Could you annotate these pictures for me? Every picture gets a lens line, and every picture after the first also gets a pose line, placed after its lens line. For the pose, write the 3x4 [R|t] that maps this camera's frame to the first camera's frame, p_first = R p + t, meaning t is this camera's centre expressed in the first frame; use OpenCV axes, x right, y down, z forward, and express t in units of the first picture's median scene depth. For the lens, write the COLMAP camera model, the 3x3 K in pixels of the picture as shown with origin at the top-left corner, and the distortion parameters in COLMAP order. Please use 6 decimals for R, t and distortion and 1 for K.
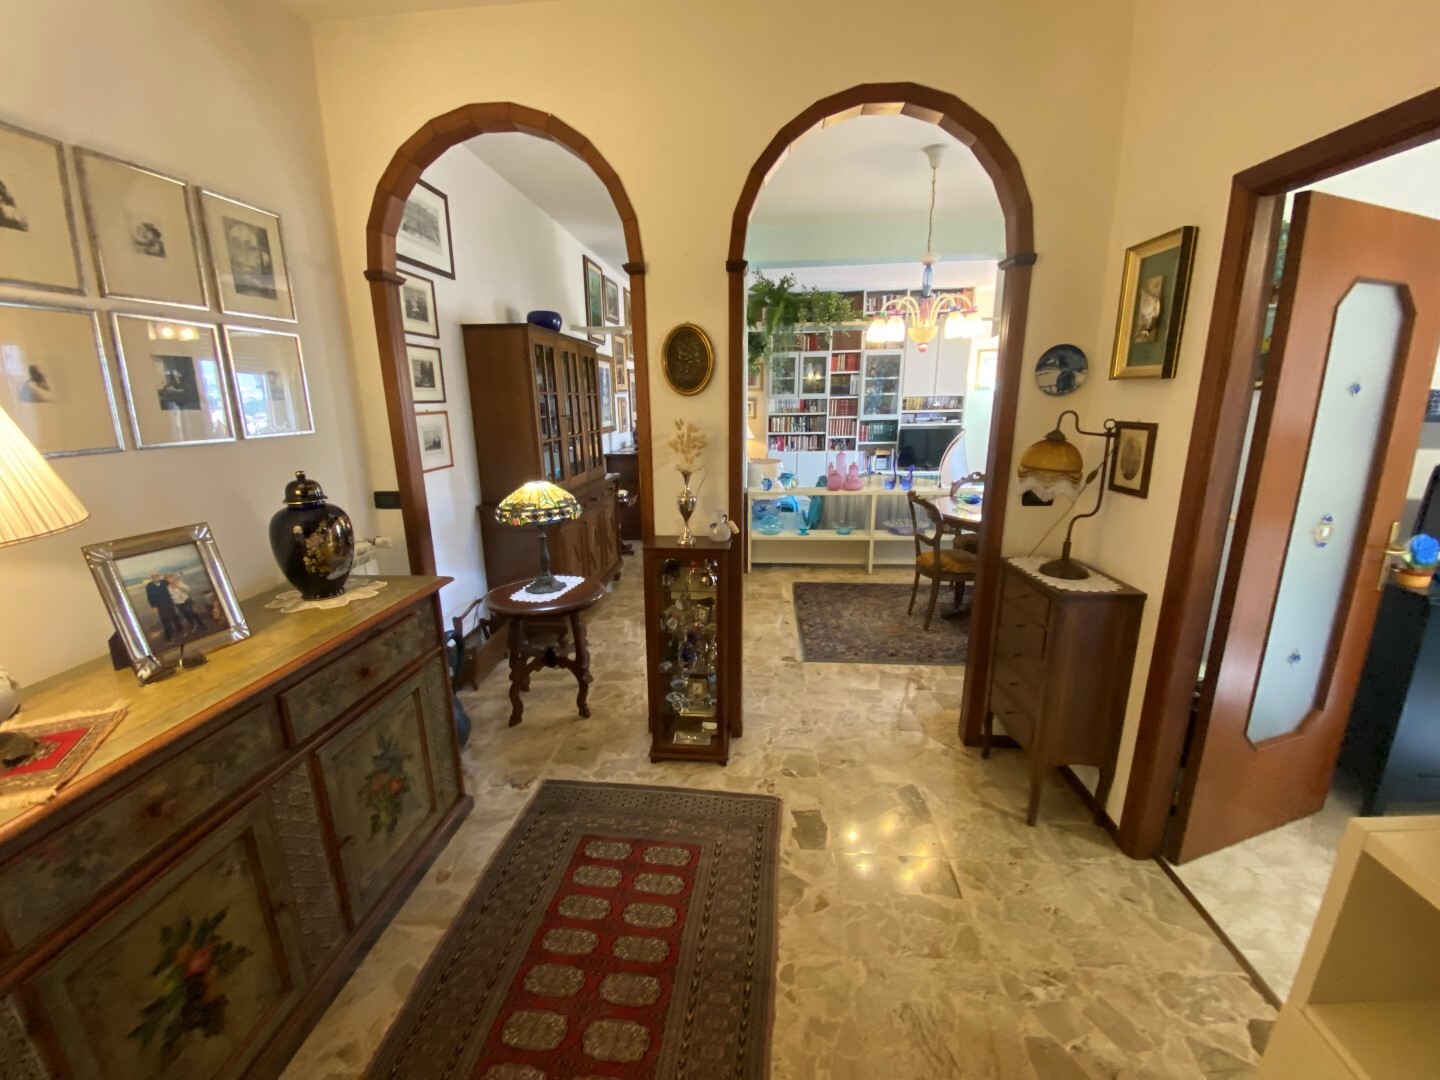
lens RADIAL K [[586.8, 0, 690.4], [0, 586.8, 560.6], [0, 0, 1]] dist [-0.007322, -0.008542]
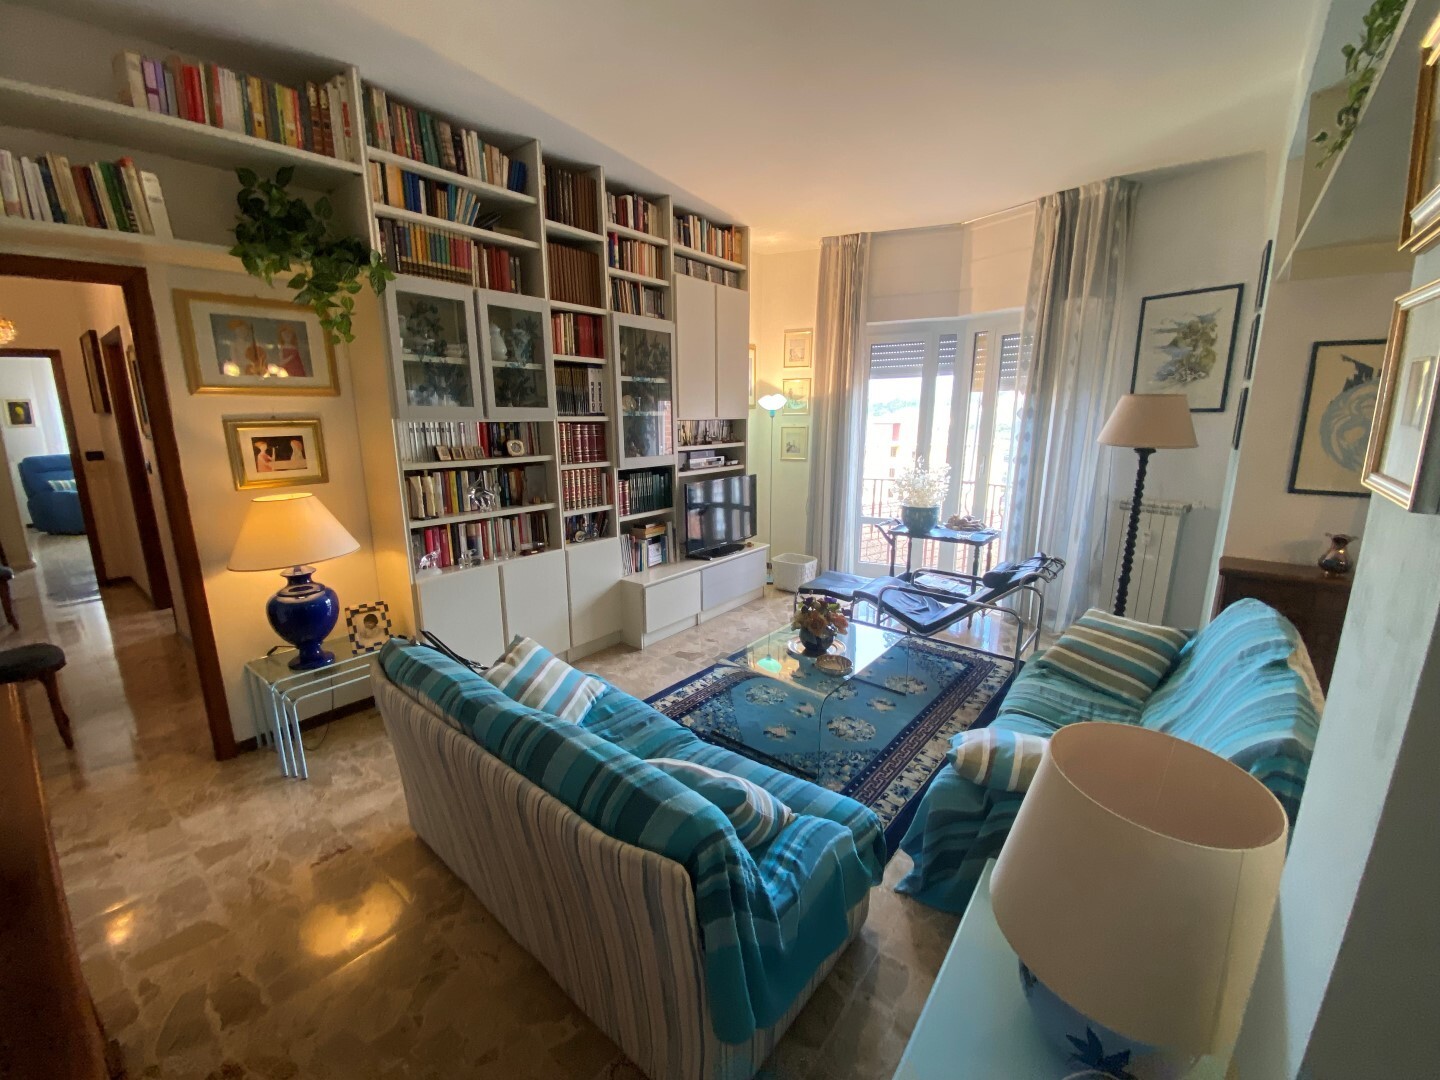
lens RADIAL K [[586.8, 0, 726.9], [0, 586.8, 547.0], [0, 0, 1]] dist [-0.007322, -0.008542]
pose [[0.522477, -0.169111, 0.835715, -0.048666], [0.219201, 0.973832, 0.060019, -0.192536], [-0.823996, 0.151831, 0.545874, 0.703595]]
